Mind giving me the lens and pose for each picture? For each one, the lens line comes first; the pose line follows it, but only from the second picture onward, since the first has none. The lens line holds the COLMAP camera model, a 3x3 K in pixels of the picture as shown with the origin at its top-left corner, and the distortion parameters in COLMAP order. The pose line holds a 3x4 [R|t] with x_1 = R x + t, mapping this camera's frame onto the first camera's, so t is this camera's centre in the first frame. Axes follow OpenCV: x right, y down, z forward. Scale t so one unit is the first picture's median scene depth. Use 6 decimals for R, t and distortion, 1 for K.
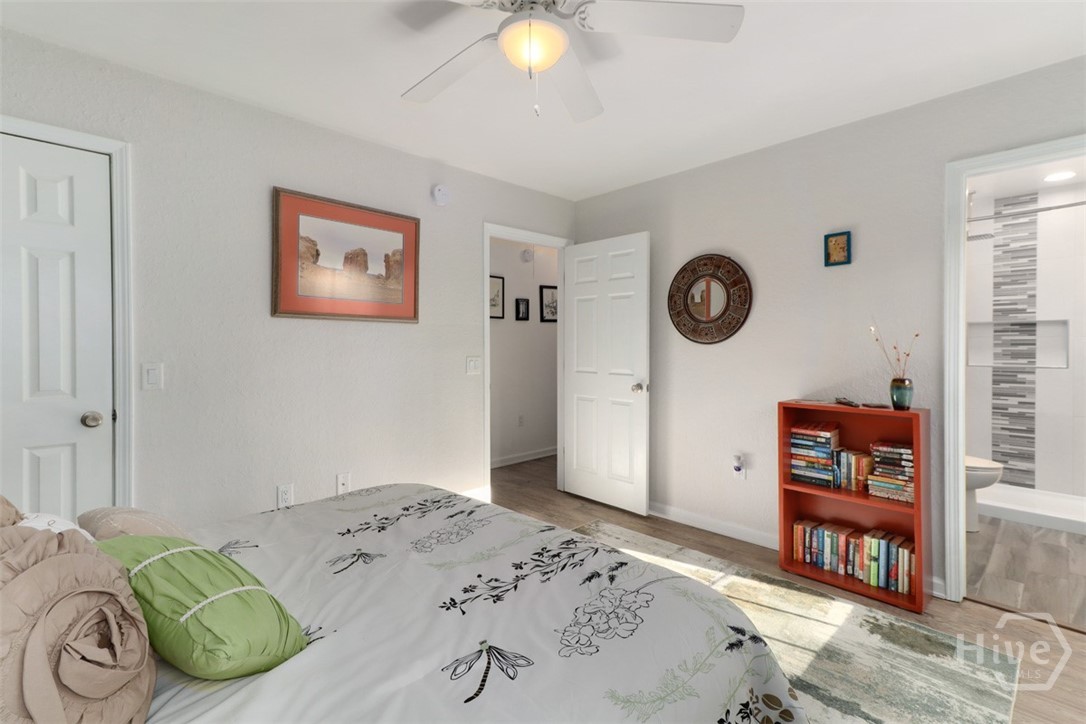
lens RADIAL K [[499.5, 0, 542.3], [0, 499.5, 354.8], [0, 0, 1]] dist [-0.001048, -0.000044]
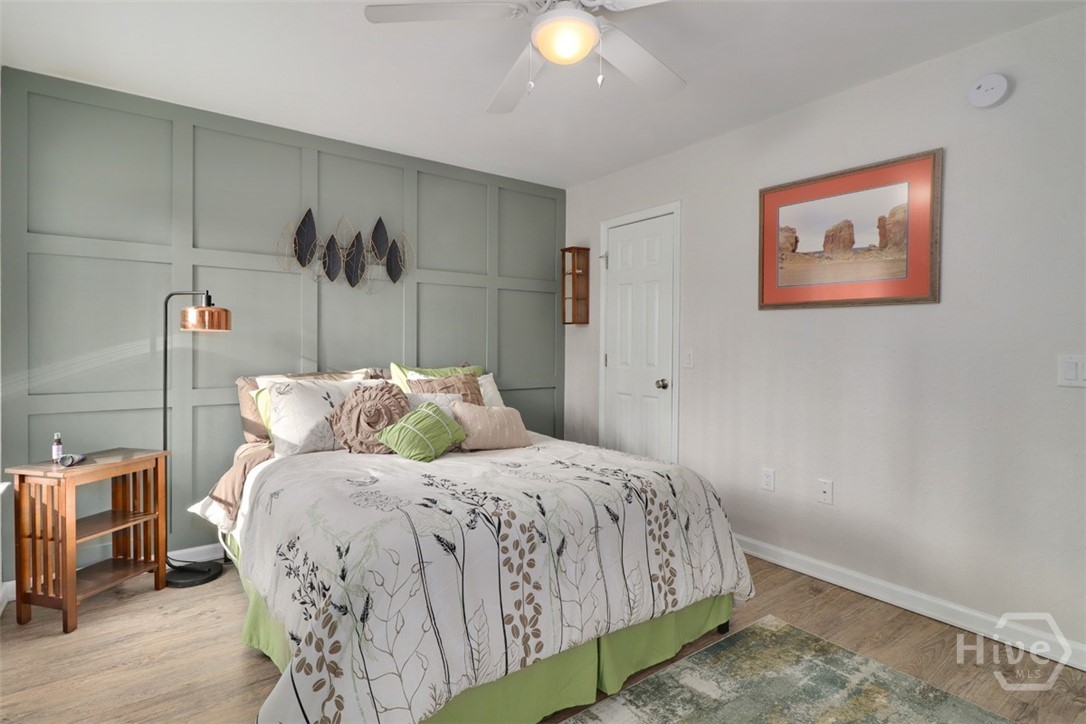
lens RADIAL K [[557.6, 0, 543.1], [0, 557.6, 359.1], [0, 0, 1]] dist [-0.000150, -0.000055]
pose [[-0.129480, 0.027242, -0.991208, 0.692201], [-0.017124, 0.999412, 0.029704, 0.002483], [0.991434, 0.020820, -0.128937, 0.662131]]
